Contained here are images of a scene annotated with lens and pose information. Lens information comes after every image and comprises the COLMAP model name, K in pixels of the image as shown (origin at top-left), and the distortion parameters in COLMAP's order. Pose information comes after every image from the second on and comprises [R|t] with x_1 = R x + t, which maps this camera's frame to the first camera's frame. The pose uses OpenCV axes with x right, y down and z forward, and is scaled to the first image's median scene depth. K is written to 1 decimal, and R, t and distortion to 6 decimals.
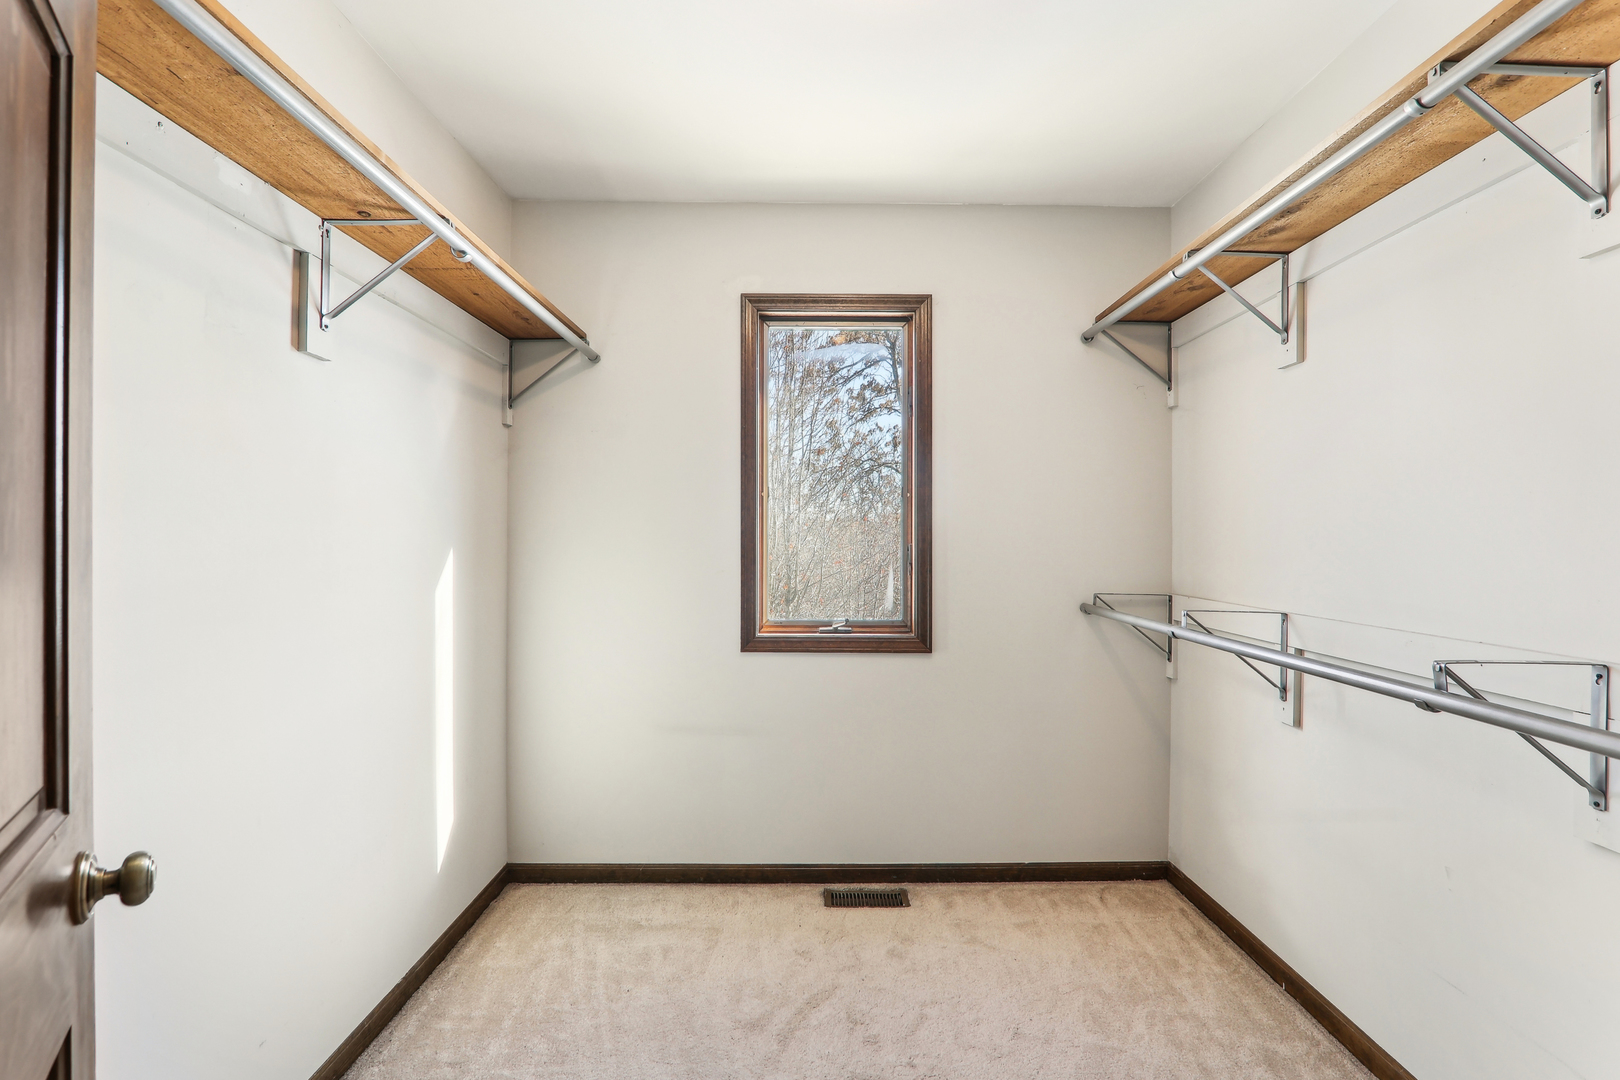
lens RADIAL K [[756.5, 0, 813.3], [0, 756.5, 536.4], [0, 0, 1]] dist [-0.017547, 0.000011]
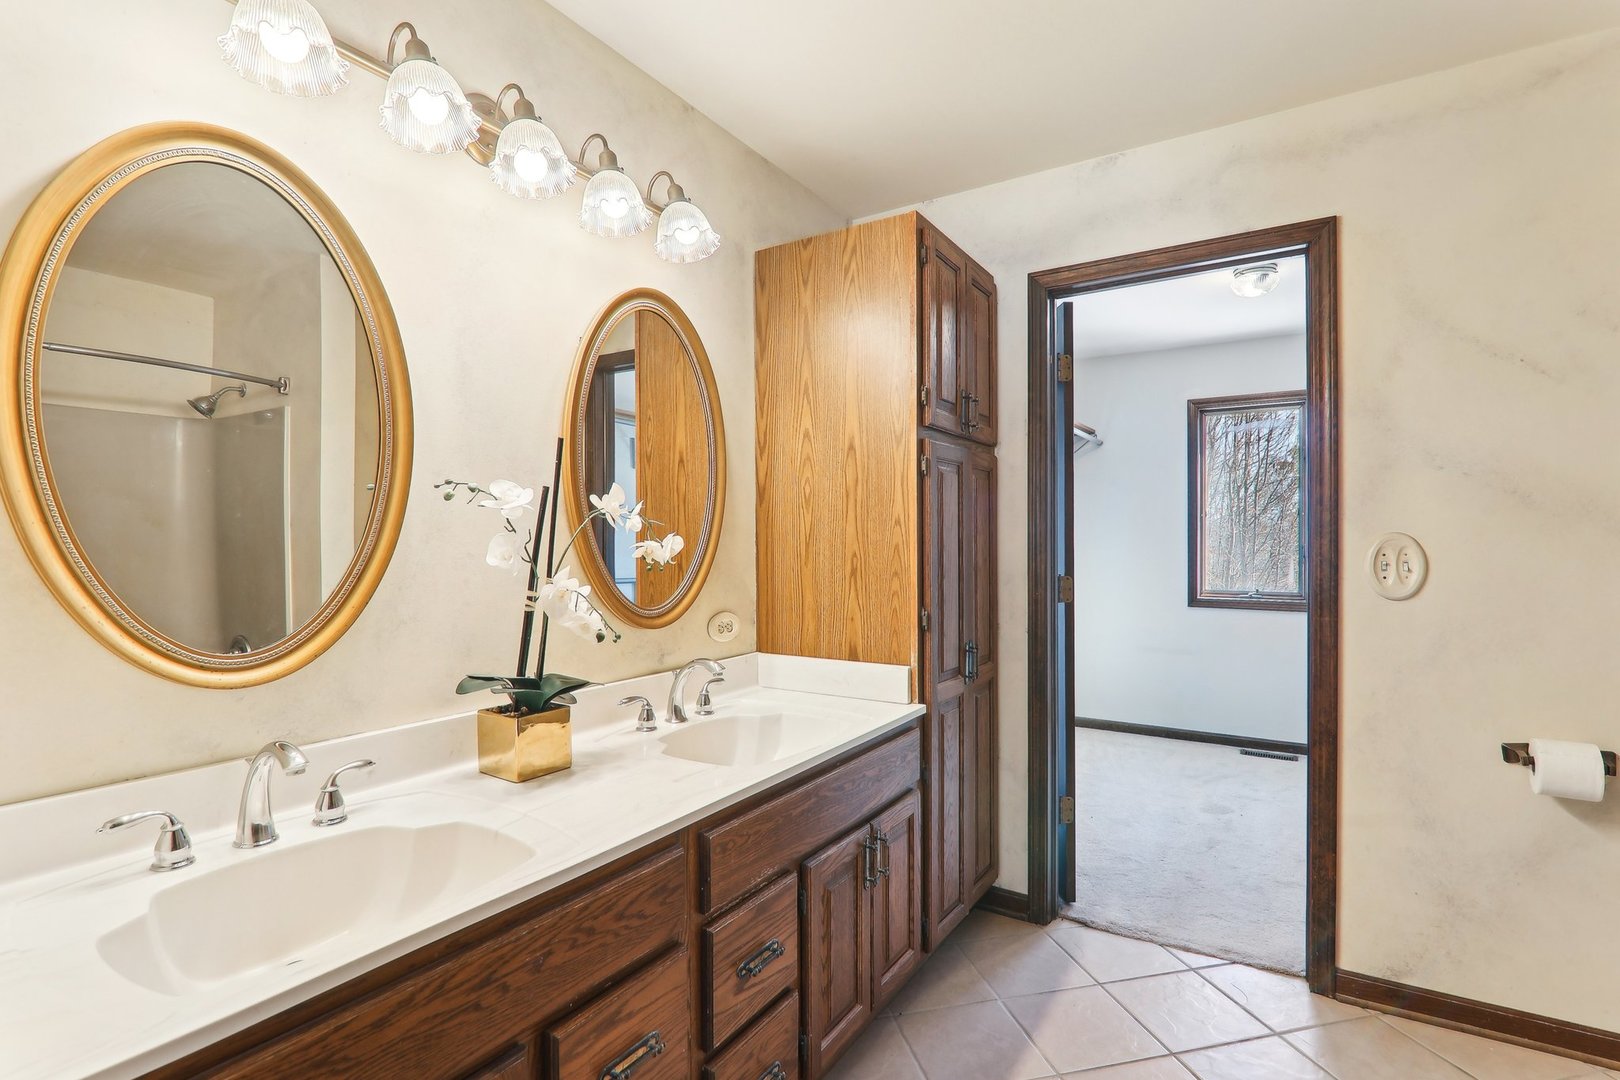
lens RADIAL K [[756.5, 0, 819.1], [0, 756.5, 541.1], [0, 0, 1]] dist [-0.017547, 0.000011]
pose [[0.840984, -0.002489, -0.541054, 0.149078], [0.002837, 0.999996, -0.000190, -0.000926], [0.541053, -0.001375, 0.840988, -1.067429]]
